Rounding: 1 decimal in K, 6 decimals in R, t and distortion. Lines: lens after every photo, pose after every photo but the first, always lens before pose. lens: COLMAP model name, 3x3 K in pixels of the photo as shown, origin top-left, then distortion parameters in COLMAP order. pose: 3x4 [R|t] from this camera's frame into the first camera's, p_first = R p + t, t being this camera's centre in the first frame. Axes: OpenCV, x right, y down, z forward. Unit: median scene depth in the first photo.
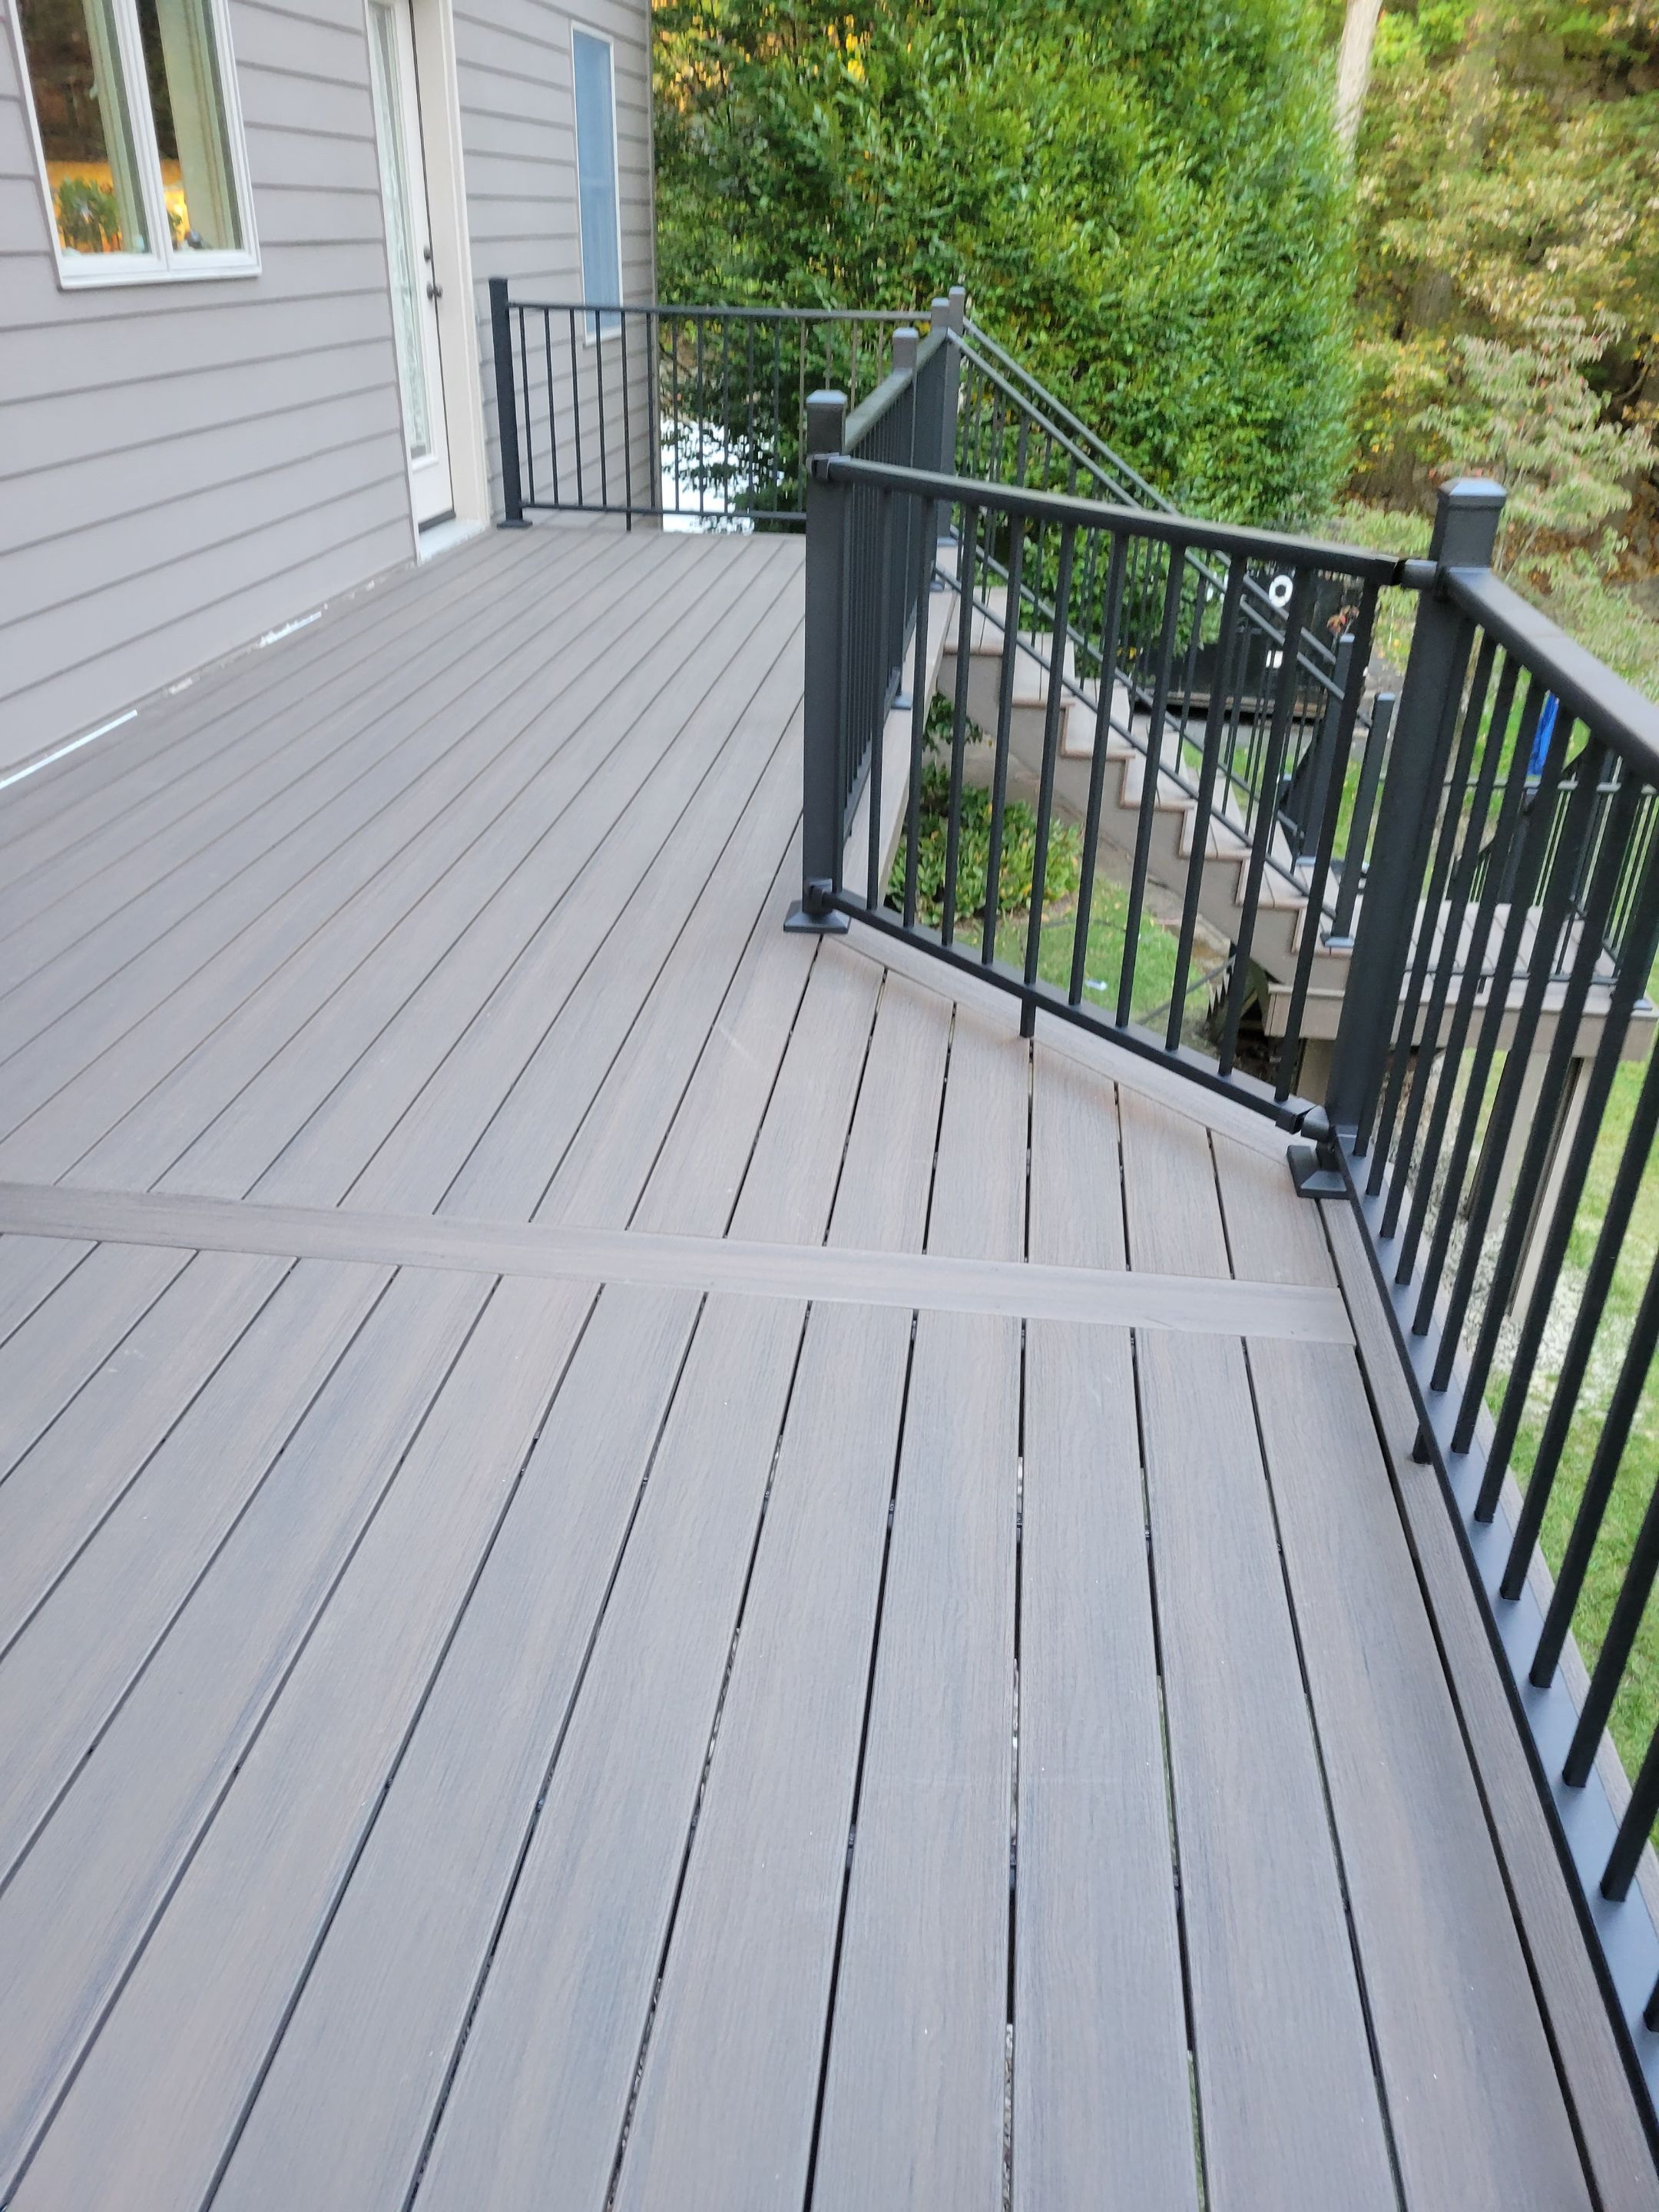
lens RADIAL K [[1655.5, 0, 817.9], [0, 1655.5, 1112.3], [0, 0, 1]] dist [0.055537, -0.038410]
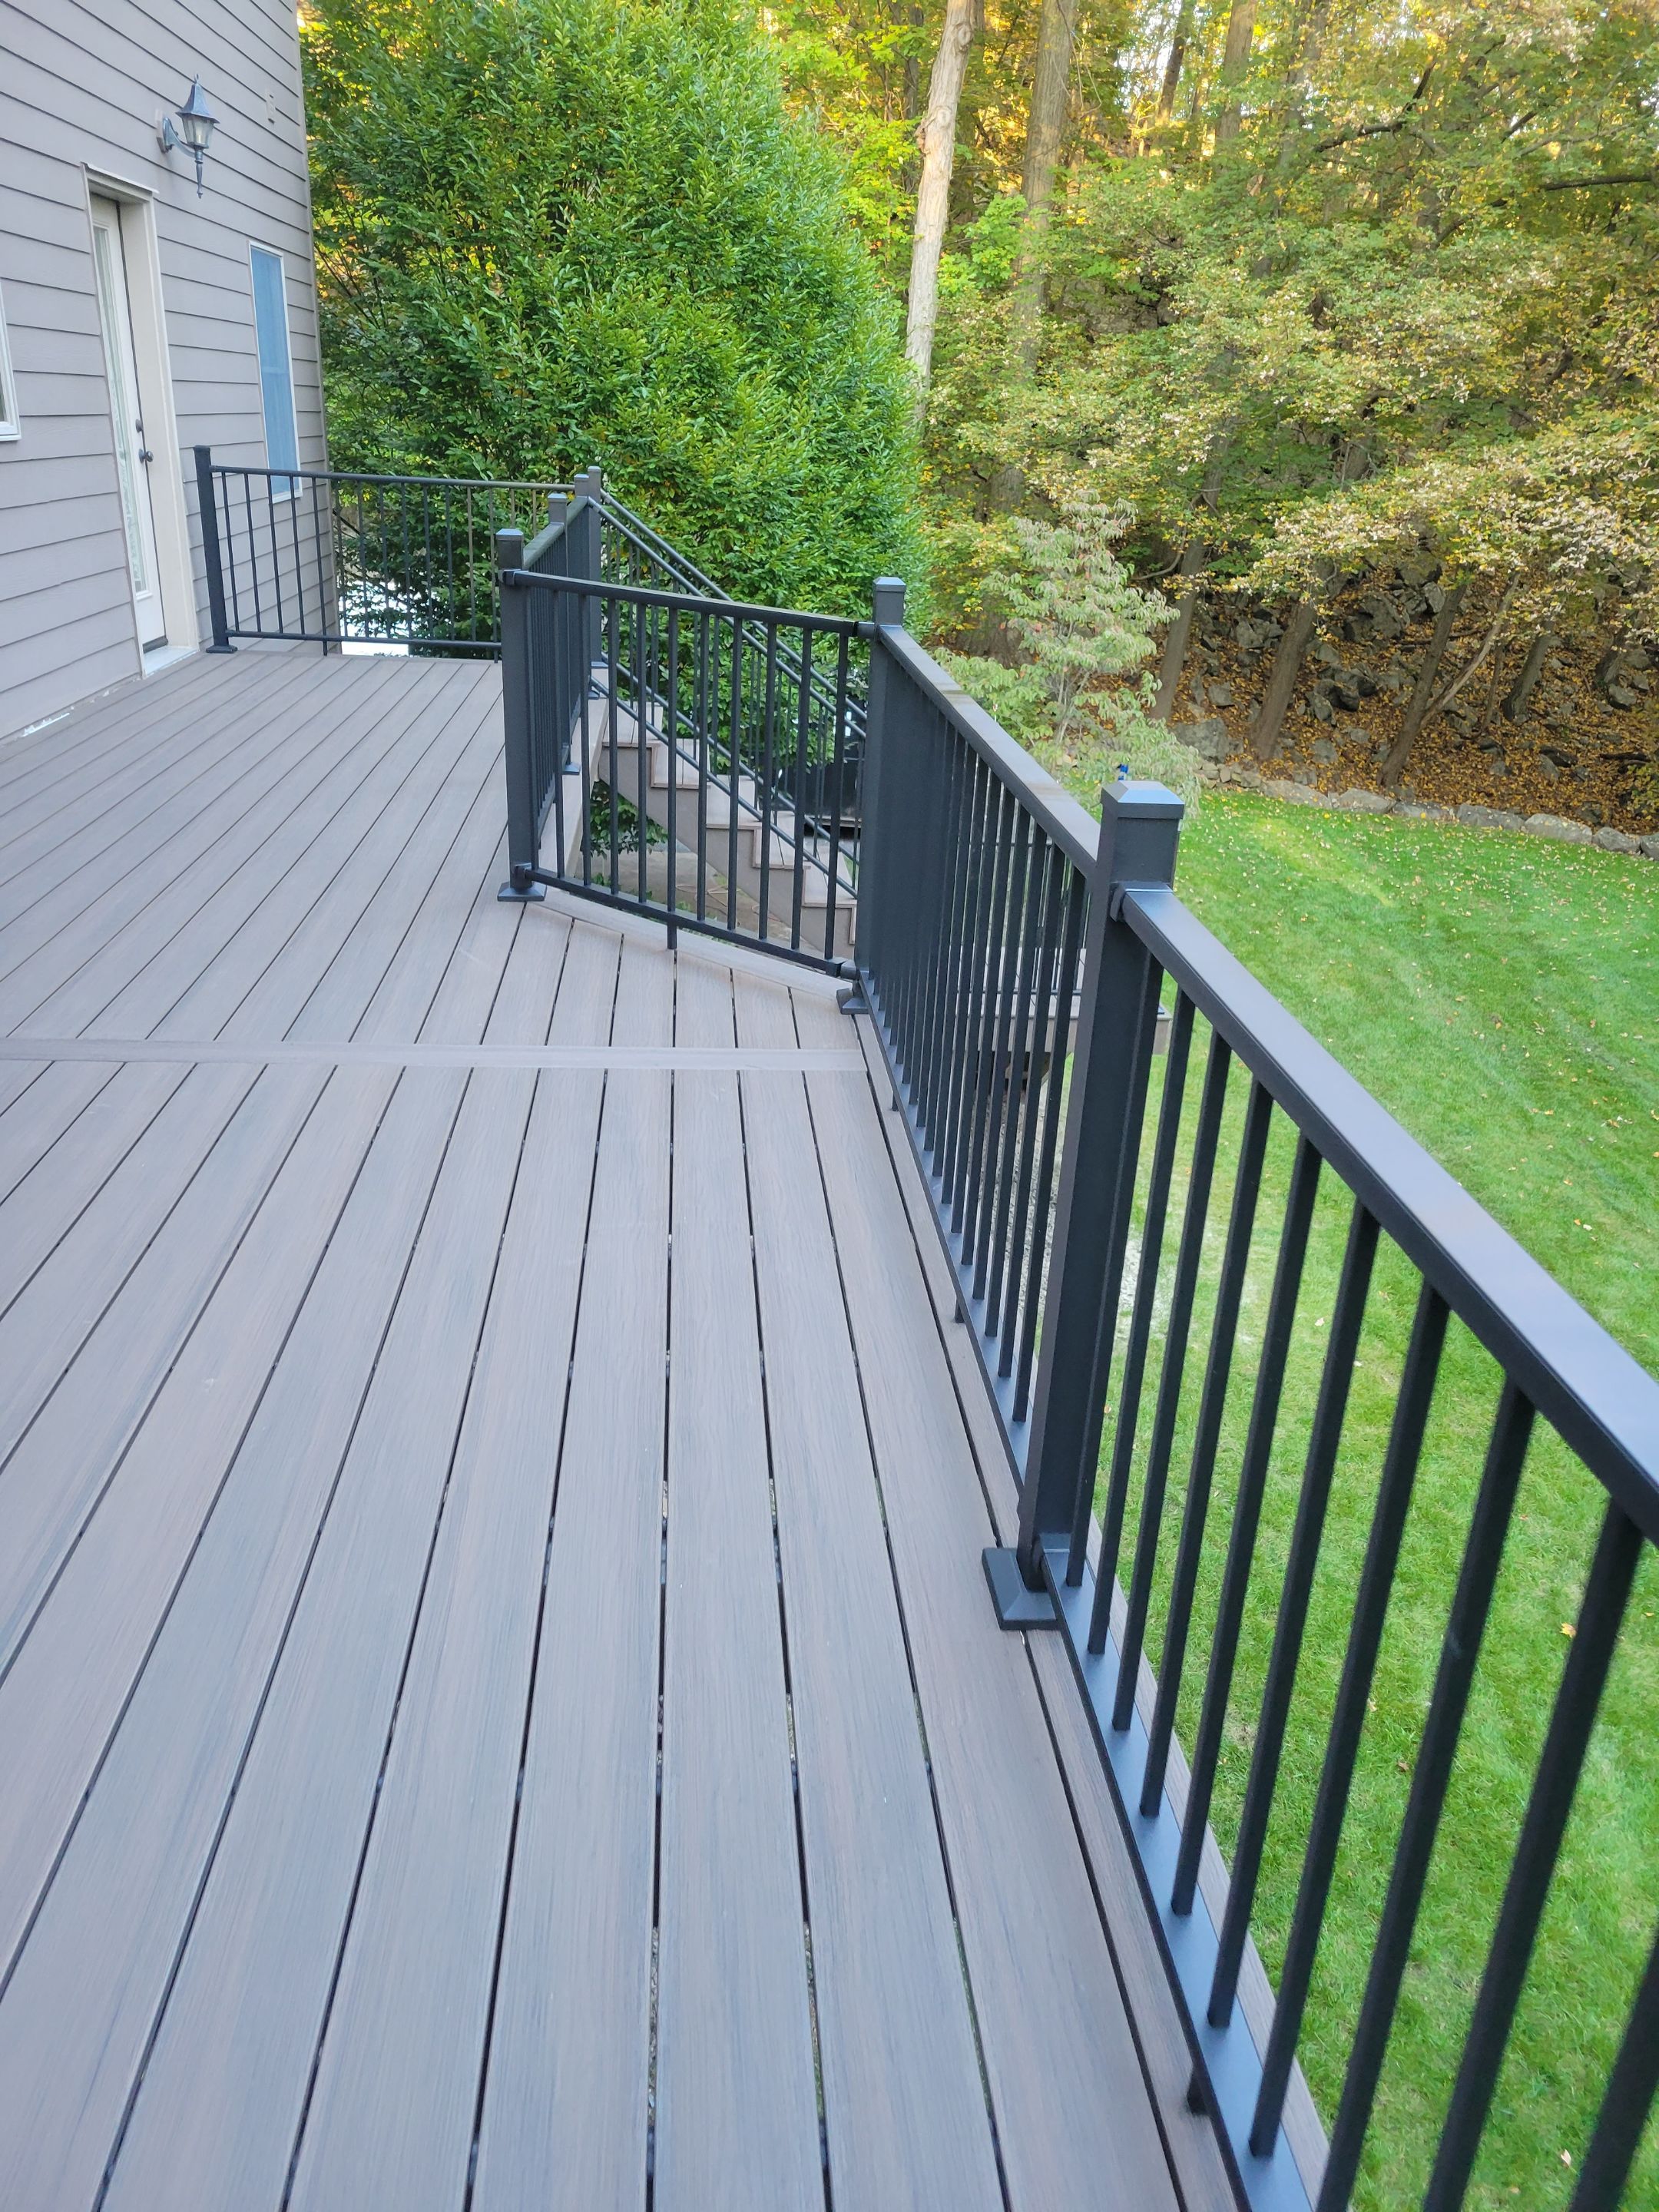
lens RADIAL K [[1655.5, 0, 838.0], [0, 1655.5, 1102.8], [0, 0, 1]] dist [0.055537, -0.038410]
pose [[0.977939, -0.053893, 0.201819, -0.015707], [0.072541, 0.993636, -0.086166, 0.100040], [-0.195891, 0.098905, 0.975625, -0.202884]]
